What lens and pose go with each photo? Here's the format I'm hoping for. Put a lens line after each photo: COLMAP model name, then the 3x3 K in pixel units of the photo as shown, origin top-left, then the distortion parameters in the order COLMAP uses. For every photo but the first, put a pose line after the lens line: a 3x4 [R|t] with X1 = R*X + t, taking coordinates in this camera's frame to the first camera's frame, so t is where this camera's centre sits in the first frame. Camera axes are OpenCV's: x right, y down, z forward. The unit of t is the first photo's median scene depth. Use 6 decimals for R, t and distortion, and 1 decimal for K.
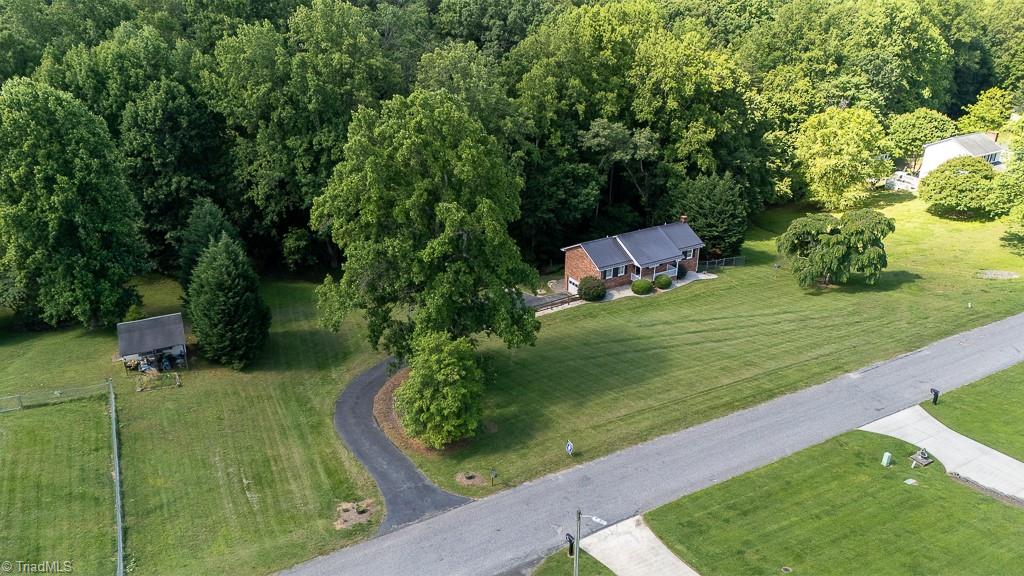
lens RADIAL K [[749.9, 0, 511.2], [0, 749.9, 274.2], [0, 0, 1]] dist [0.073715, -0.004337]
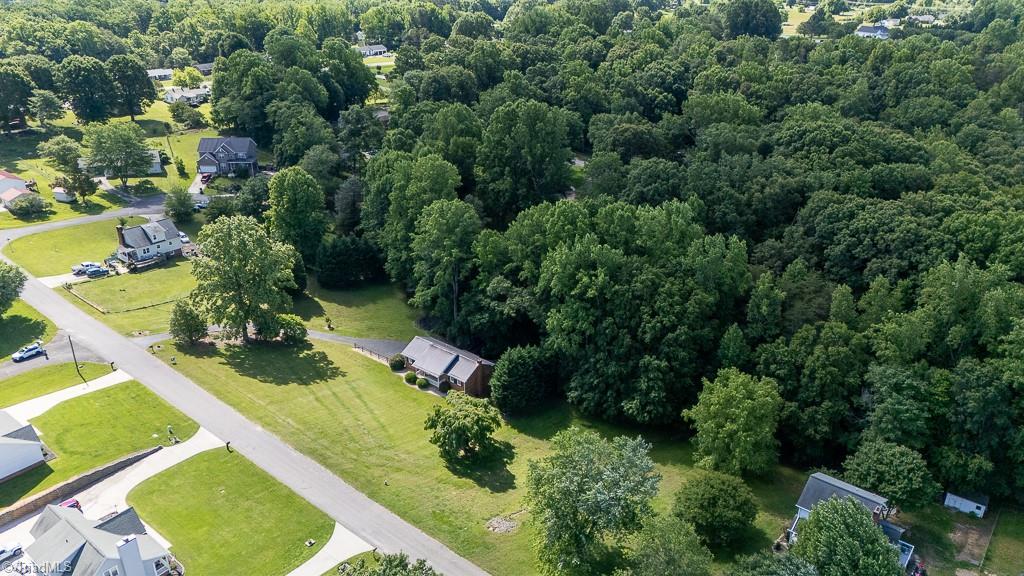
lens RADIAL K [[749.9, 0, 511.2], [0, 749.9, 274.2], [0, 0, 1]] dist [0.073715, -0.004337]
pose [[0.355664, 0.376823, -0.855282, 1.358633], [-0.363865, 0.898745, 0.244661, -0.572979], [0.860875, 0.224190, 0.456764, 0.376482]]
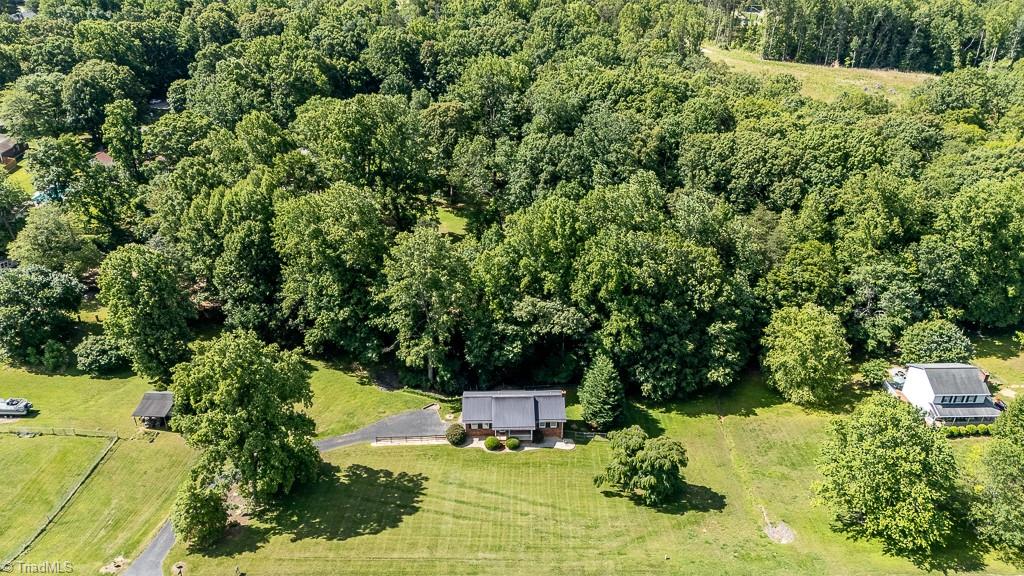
lens RADIAL K [[740.2, 0, 512.0], [0, 740.2, 288.0], [0, 0, 1]] dist [0.094997, -0.079375]
pose [[0.882760, 0.233333, -0.407786, 0.607630], [-0.192734, 0.971411, 0.138613, -0.393860], [0.428471, -0.043768, 0.902495, -0.137795]]
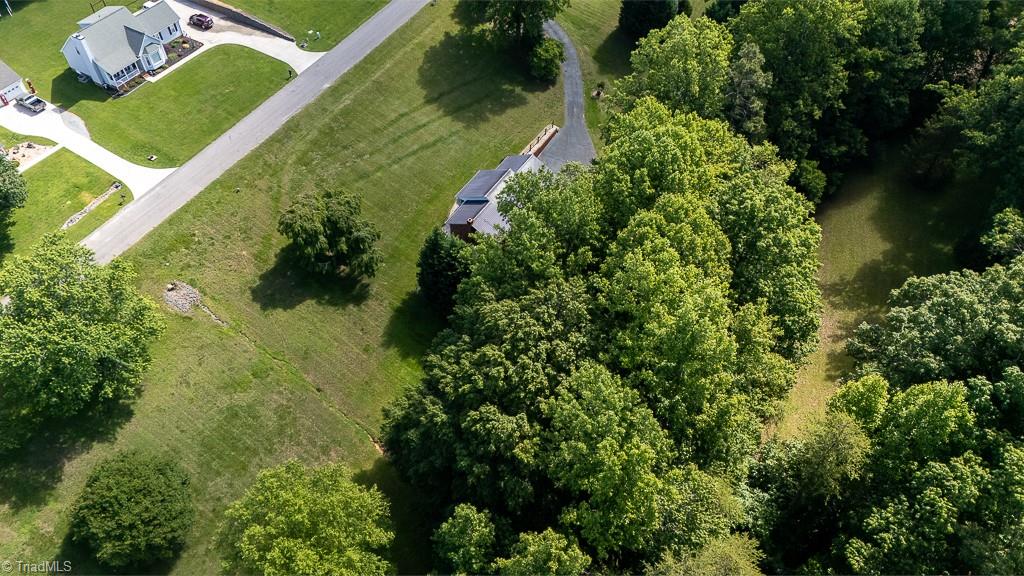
lens RADIAL K [[749.9, 0, 511.2], [0, 749.9, 274.2], [0, 0, 1]] dist [0.073715, -0.004337]
pose [[-0.871989, 0.365229, -0.325949, 0.527692], [-0.195473, 0.350674, 0.915870, -0.965117], [0.448805, 0.862343, -0.234392, 1.304642]]
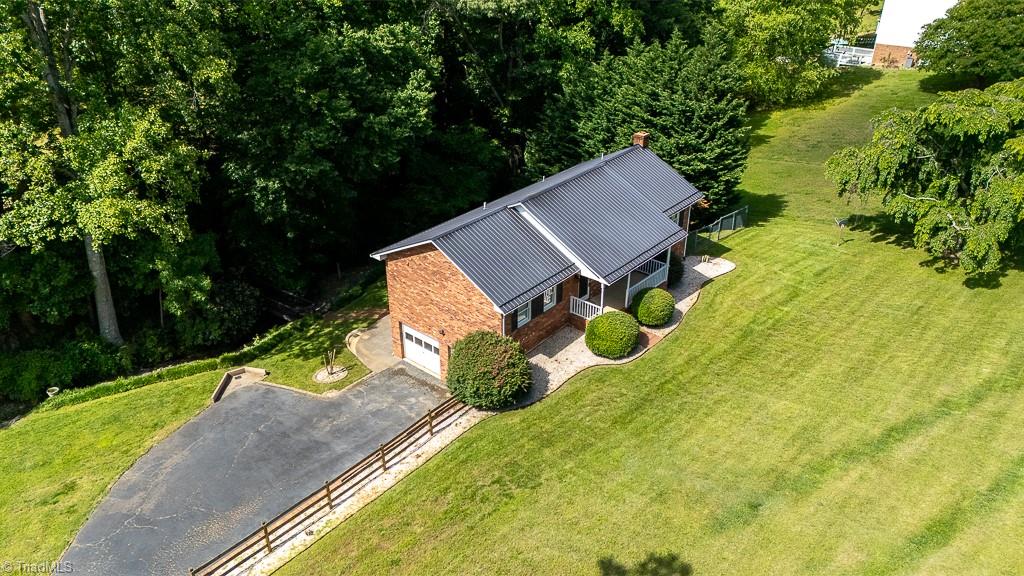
lens RADIAL K [[749.9, 0, 511.2], [0, 749.9, 274.2], [0, 0, 1]] dist [0.073715, -0.004337]
pose [[0.944361, -0.152861, 0.291232, 0.021893], [0.128680, 0.986574, 0.100567, -0.050070], [-0.302694, -0.057496, 0.951352, 0.603658]]
